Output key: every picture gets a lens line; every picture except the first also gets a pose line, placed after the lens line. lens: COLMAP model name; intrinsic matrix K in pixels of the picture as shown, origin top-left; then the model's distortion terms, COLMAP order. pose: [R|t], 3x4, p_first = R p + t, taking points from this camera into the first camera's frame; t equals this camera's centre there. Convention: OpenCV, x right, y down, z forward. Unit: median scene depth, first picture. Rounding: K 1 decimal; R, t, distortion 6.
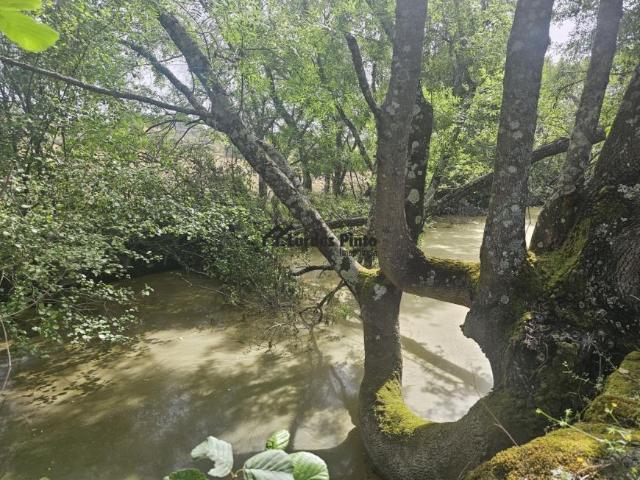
lens RADIAL K [[414.9, 0, 319.9], [0, 414.9, 257.8], [0, 0, 1]] dist [0.074106, -0.071744]
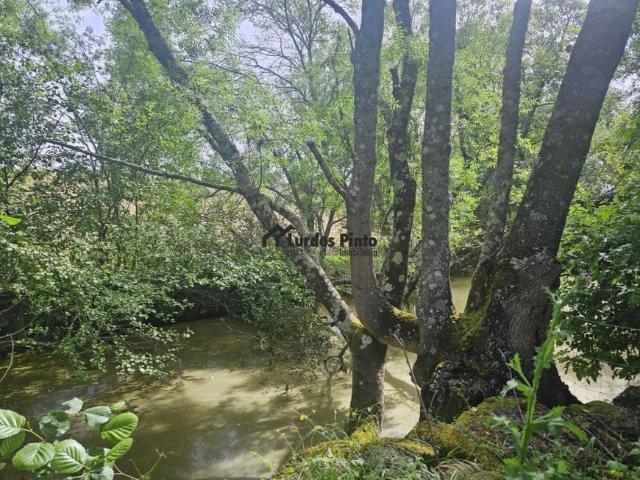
lens RADIAL K [[414.9, 0, 319.9], [0, 414.9, 257.8], [0, 0, 1]] dist [0.074106, -0.071744]
pose [[0.986565, 0.013052, -0.162850, 0.164082], [-0.032493, 0.992565, -0.117297, -0.005811], [0.160108, 0.121013, 0.979654, -0.122793]]
